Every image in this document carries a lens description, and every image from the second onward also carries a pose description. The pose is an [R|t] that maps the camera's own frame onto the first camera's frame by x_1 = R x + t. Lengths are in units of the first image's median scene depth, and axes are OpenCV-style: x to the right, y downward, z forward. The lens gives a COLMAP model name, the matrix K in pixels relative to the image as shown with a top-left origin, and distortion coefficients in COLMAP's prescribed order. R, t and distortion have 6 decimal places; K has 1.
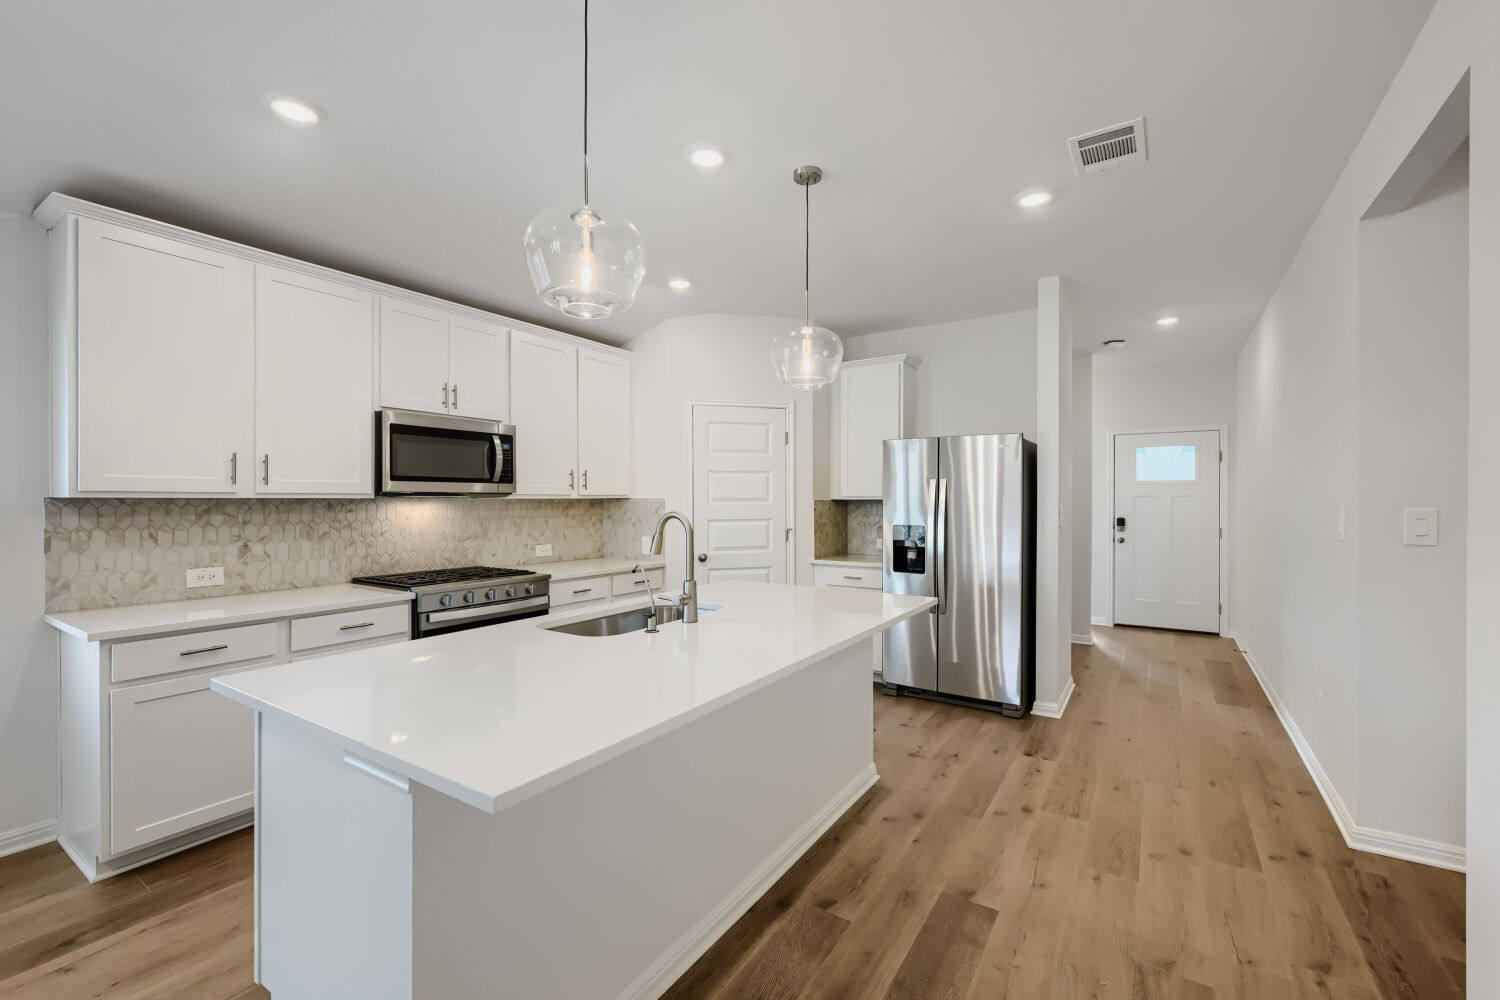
lens RADIAL K [[643.6, 0, 700.9], [0, 643.6, 502.5], [0, 0, 1]] dist [0.001866, 0.000112]
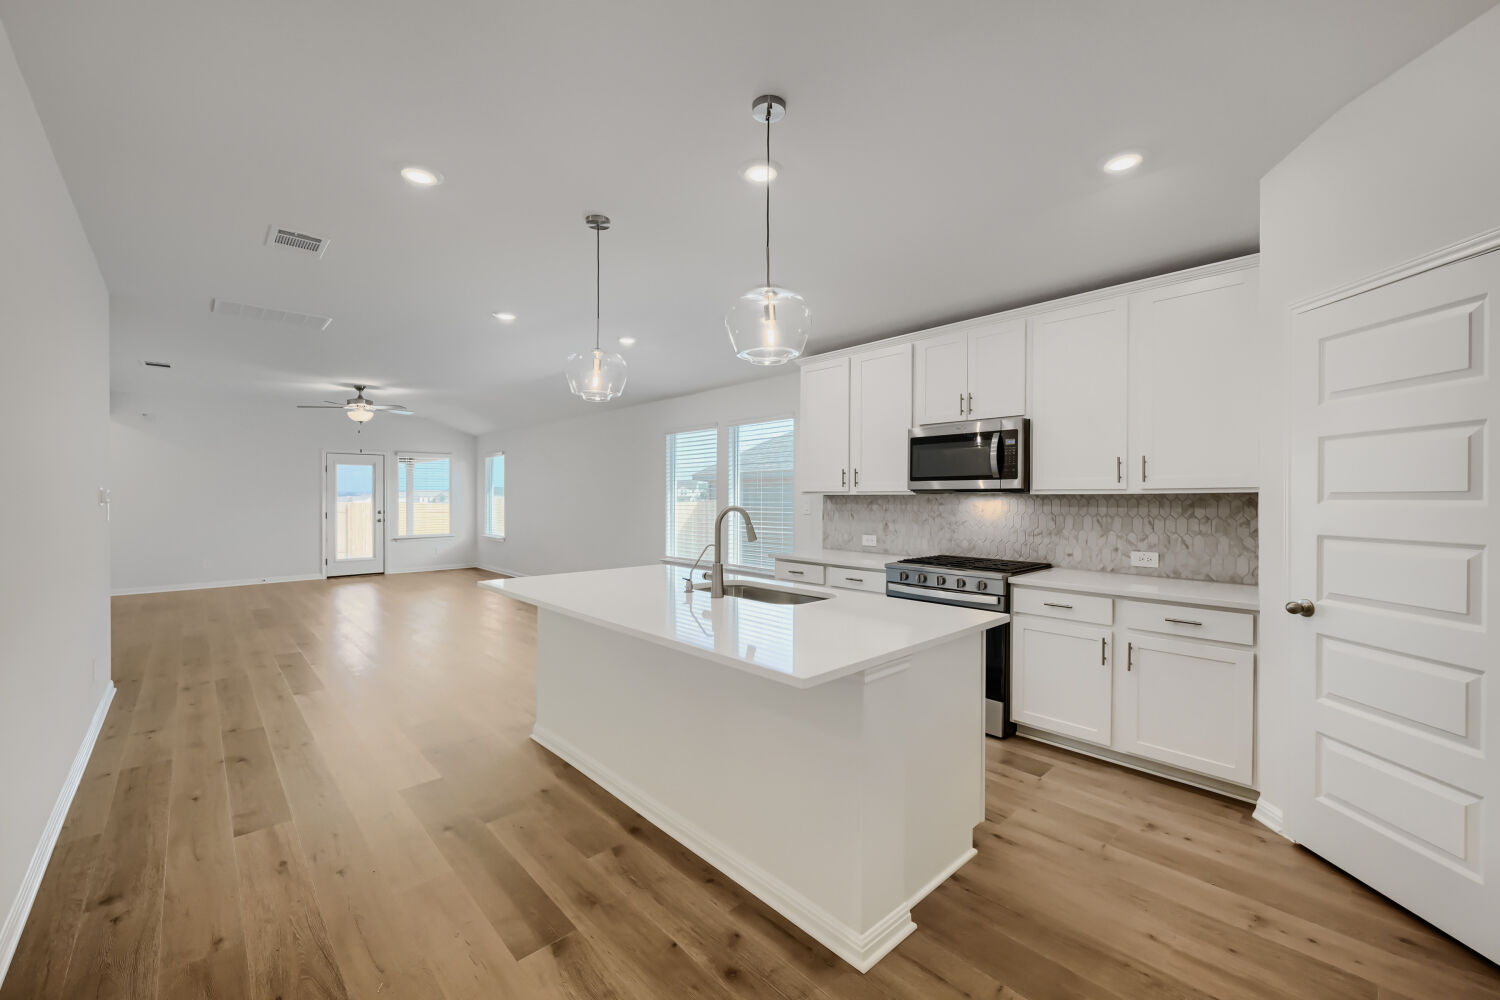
lens RADIAL K [[605.4, 0, 796.5], [0, 605.4, 498.9], [0, 0, 1]] dist [0.000040, -0.000007]
pose [[-0.168584, 0.005984, -0.985669, 0.626414], [-0.001889, 0.999978, 0.006394, -0.004267], [0.985685, 0.002940, -0.168569, 0.781524]]
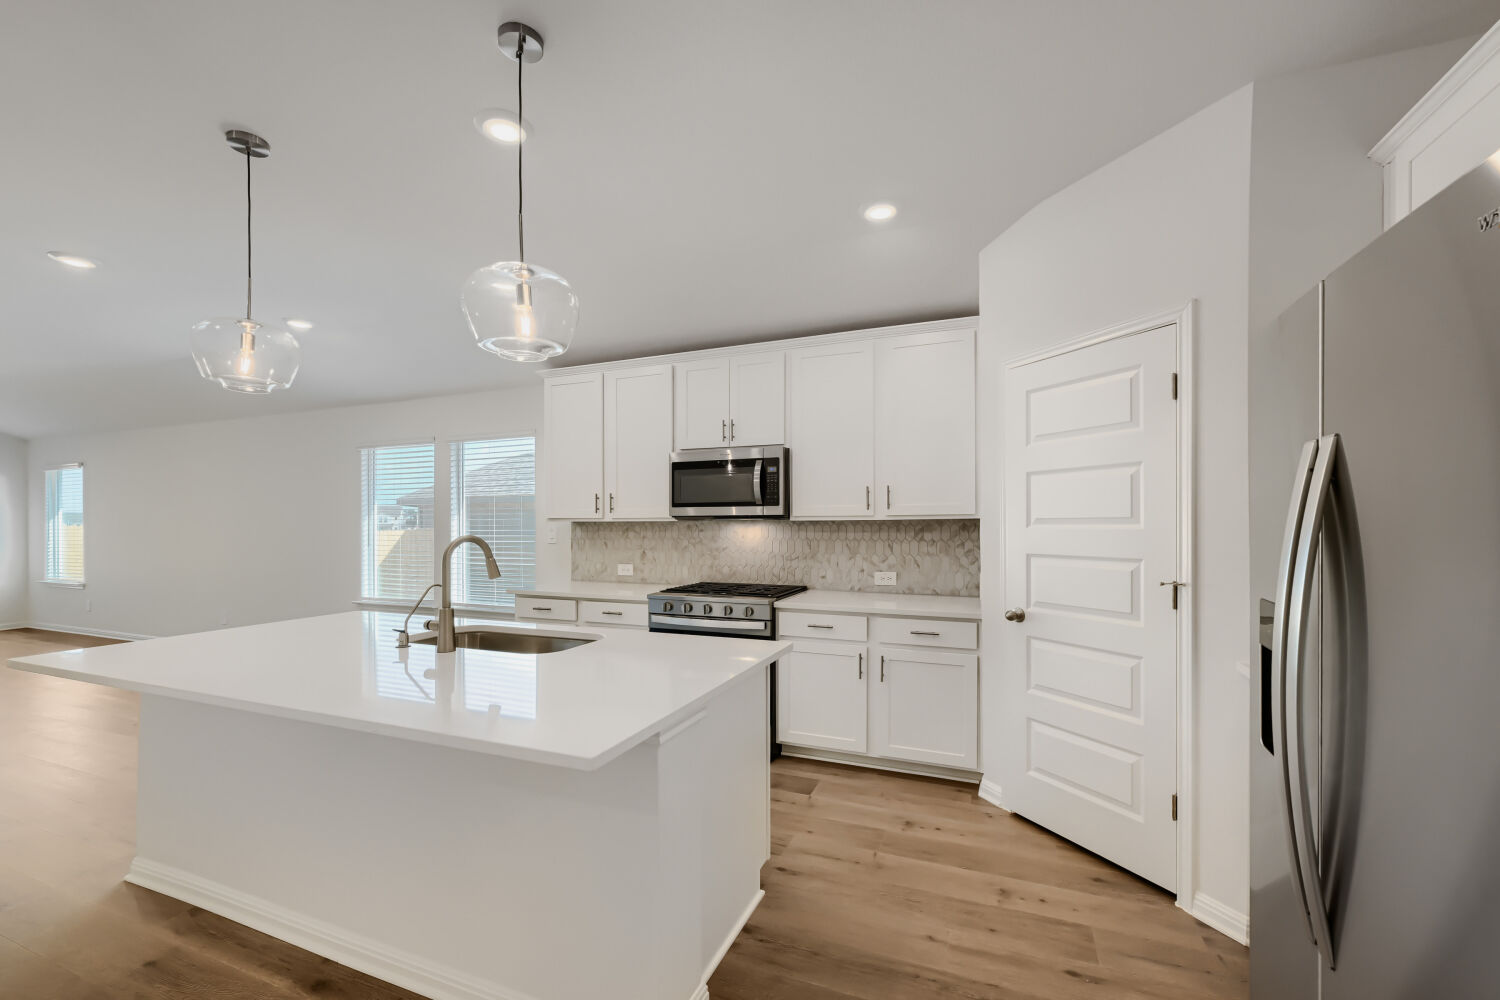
lens RADIAL K [[582.6, 0, 793.4], [0, 582.6, 525.9], [0, 0, 1]] dist [0.000515, 0.000031]
pose [[0.257613, 0.006365, -0.966227, 0.554903], [0.001035, 0.999976, 0.006863, -0.003930], [0.966248, -0.002768, 0.257600, 0.745961]]
